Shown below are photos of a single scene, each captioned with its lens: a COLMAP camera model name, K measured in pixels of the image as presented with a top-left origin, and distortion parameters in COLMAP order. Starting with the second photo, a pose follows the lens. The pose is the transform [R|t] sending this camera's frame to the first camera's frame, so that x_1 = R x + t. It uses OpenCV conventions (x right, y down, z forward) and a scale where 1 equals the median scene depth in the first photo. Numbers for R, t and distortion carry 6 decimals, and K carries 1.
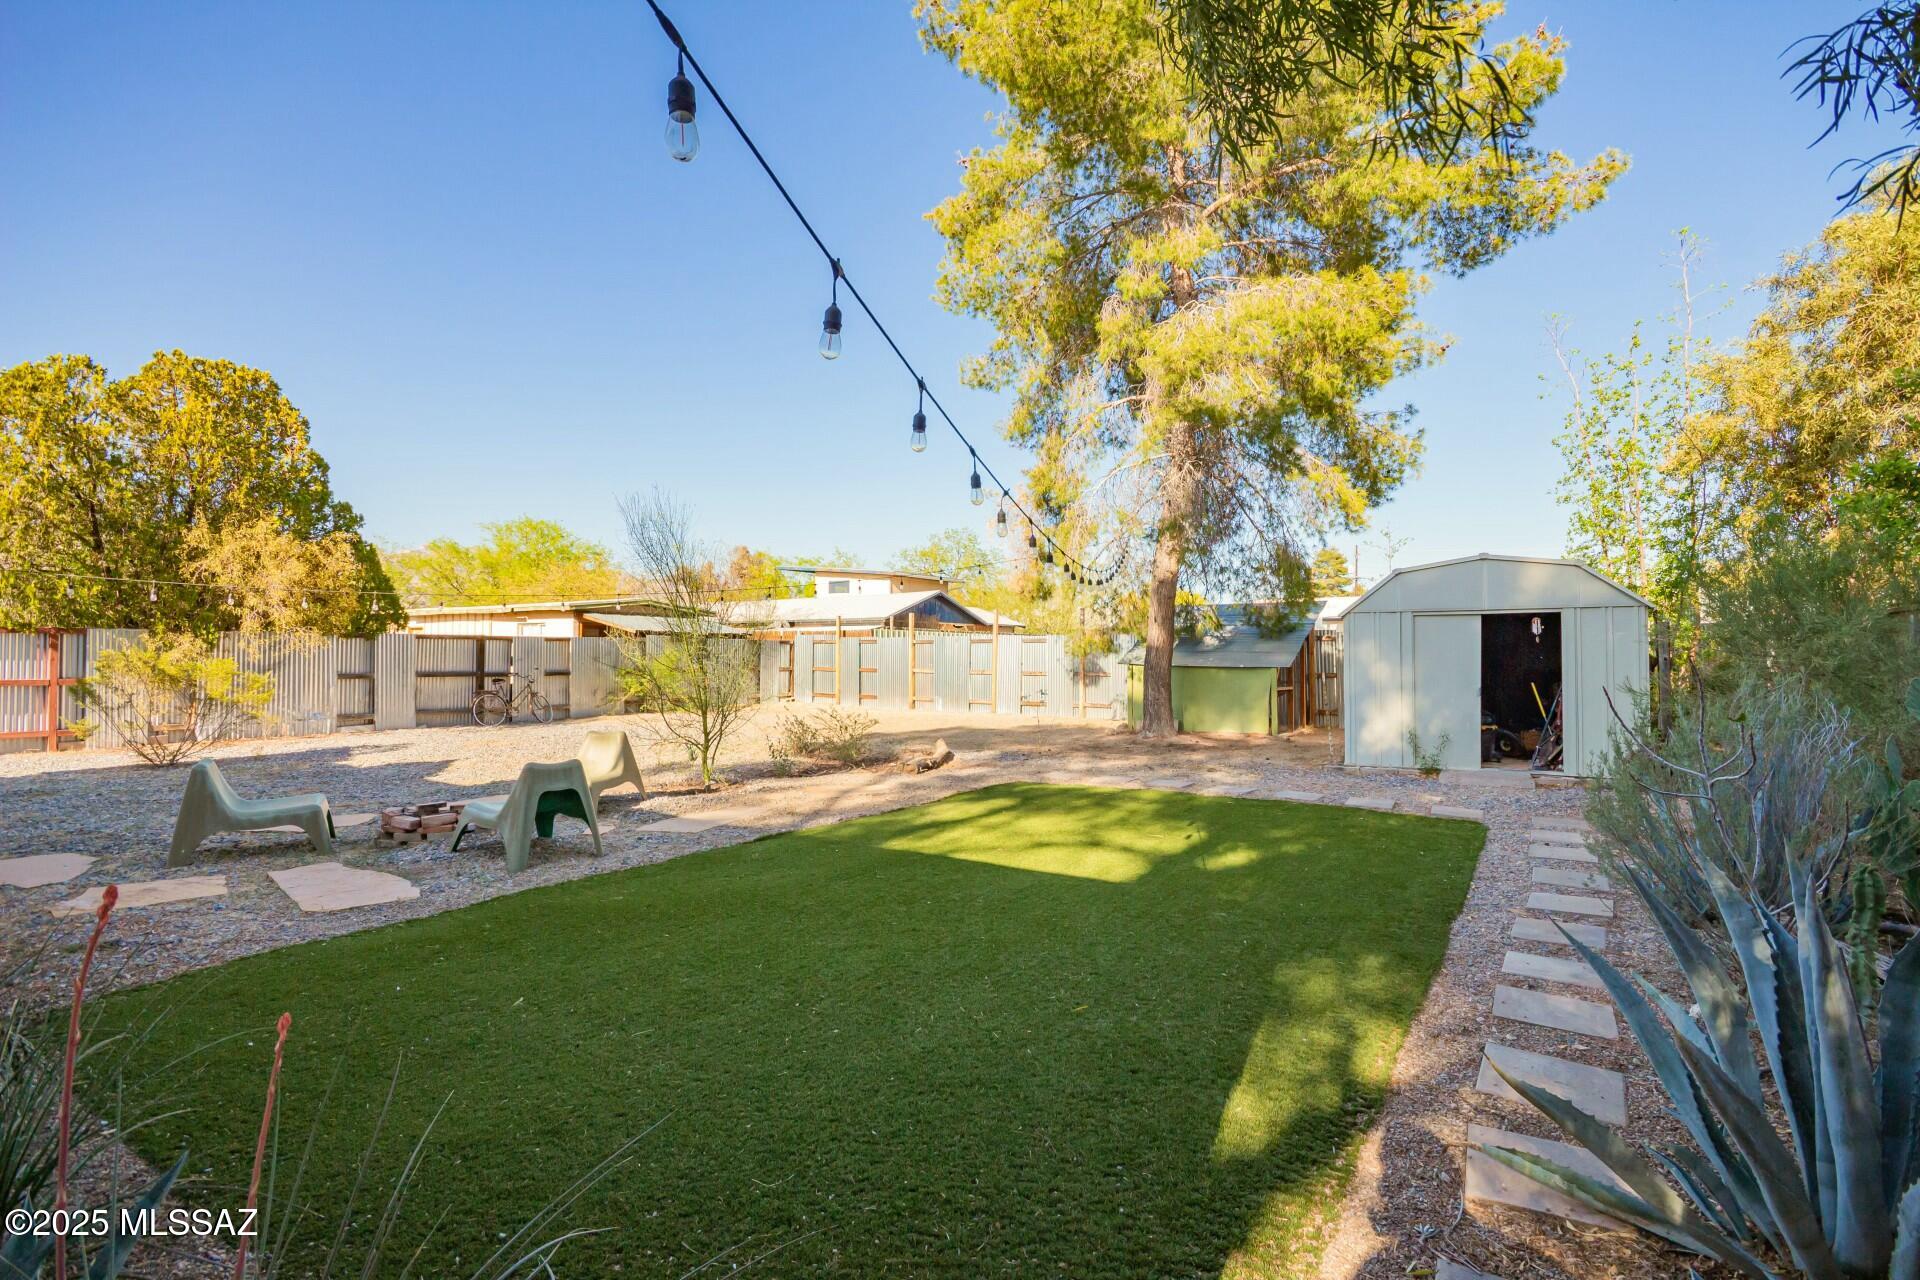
lens RADIAL K [[889.8, 0, 964.5], [0, 889.8, 644.3], [0, 0, 1]] dist [0.002183, 0.001067]
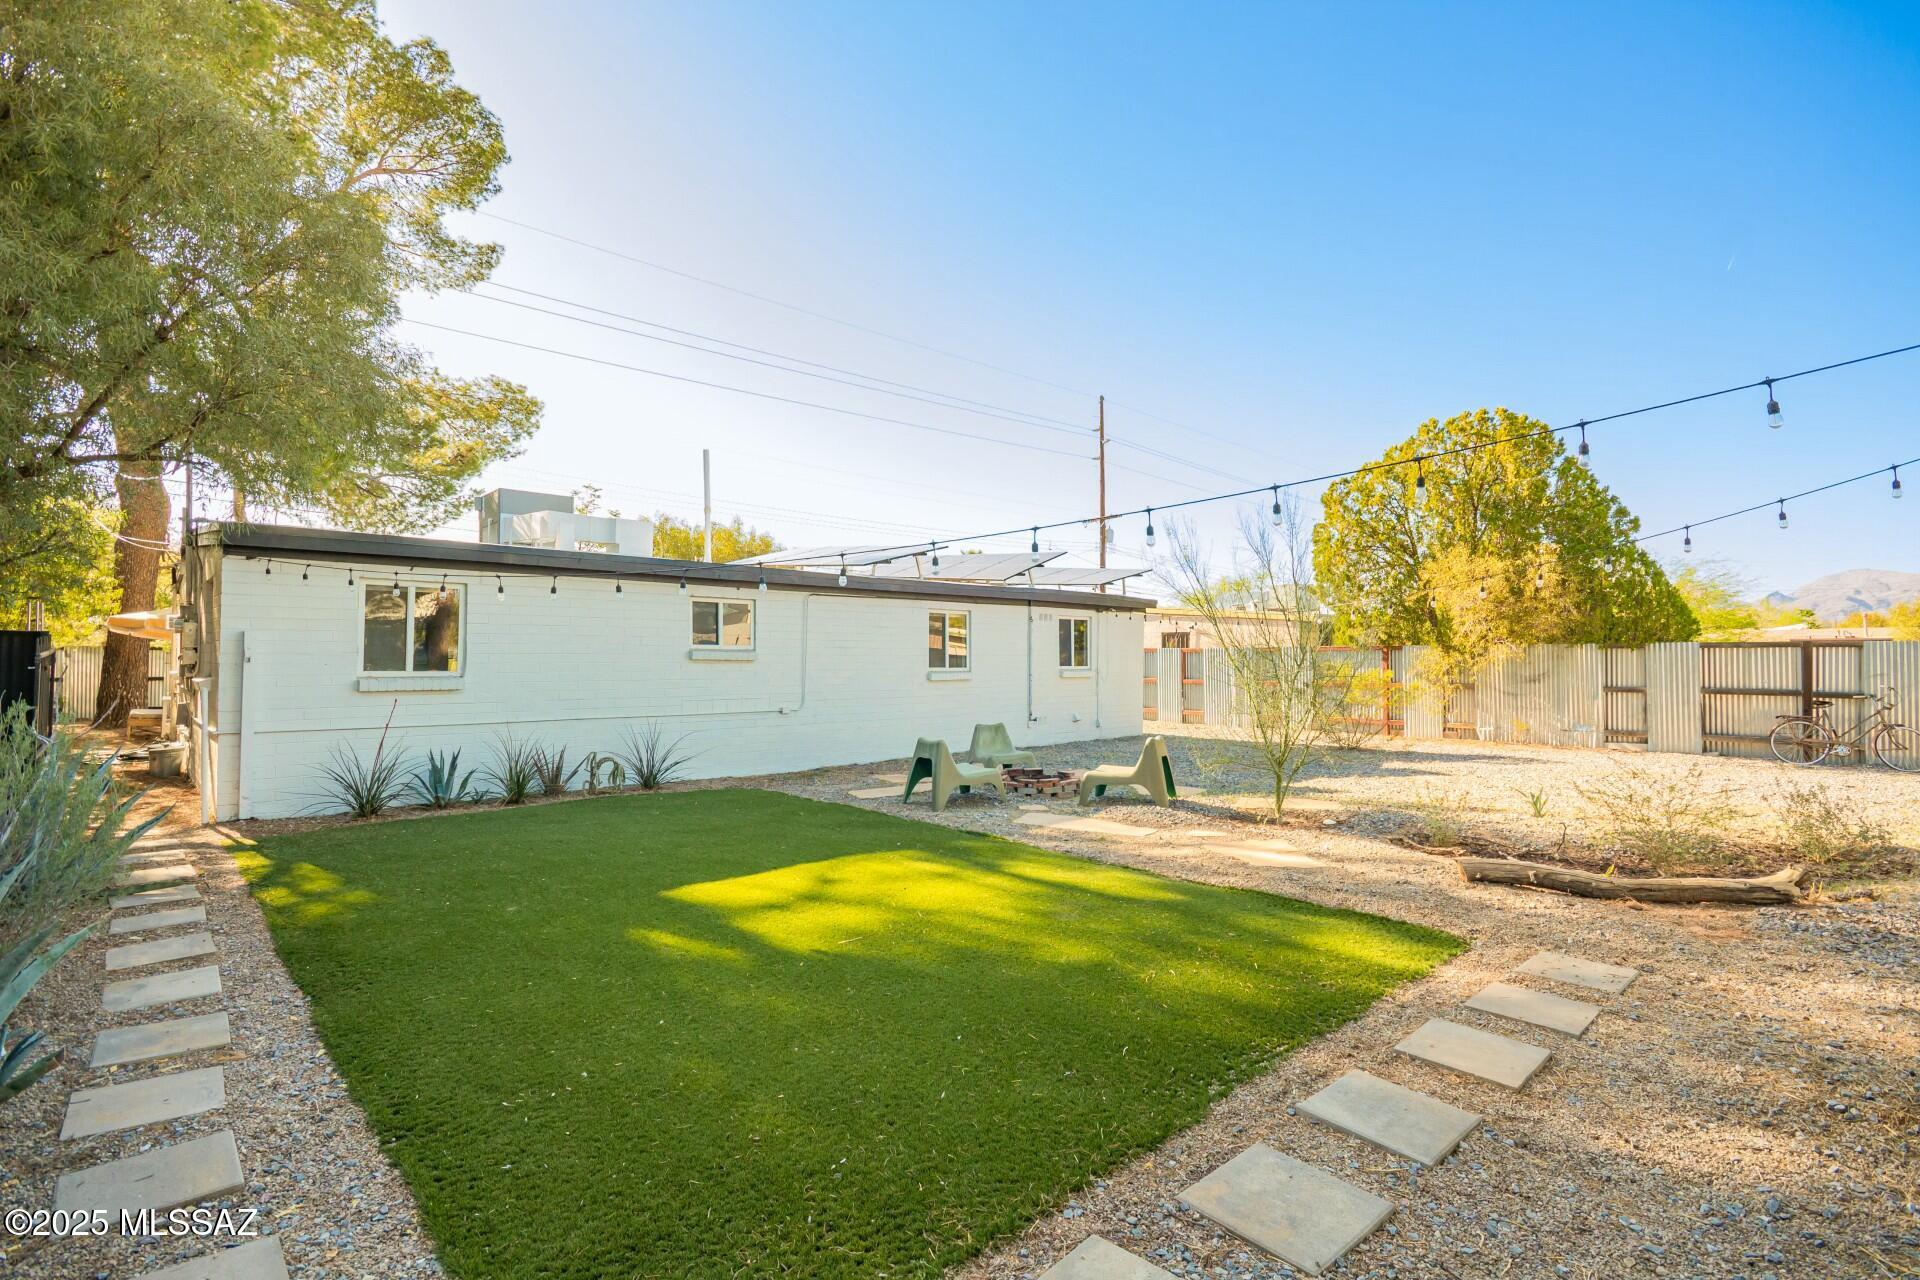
lens RADIAL K [[889.8, 0, 963.7], [0, 889.8, 641.5], [0, 0, 1]] dist [0.002183, 0.001067]
pose [[-0.233116, -0.017453, -0.972292, 0.356580], [0.008305, 0.999767, -0.019937, -0.000749], [0.972413, -0.012723, -0.232917, 0.525032]]
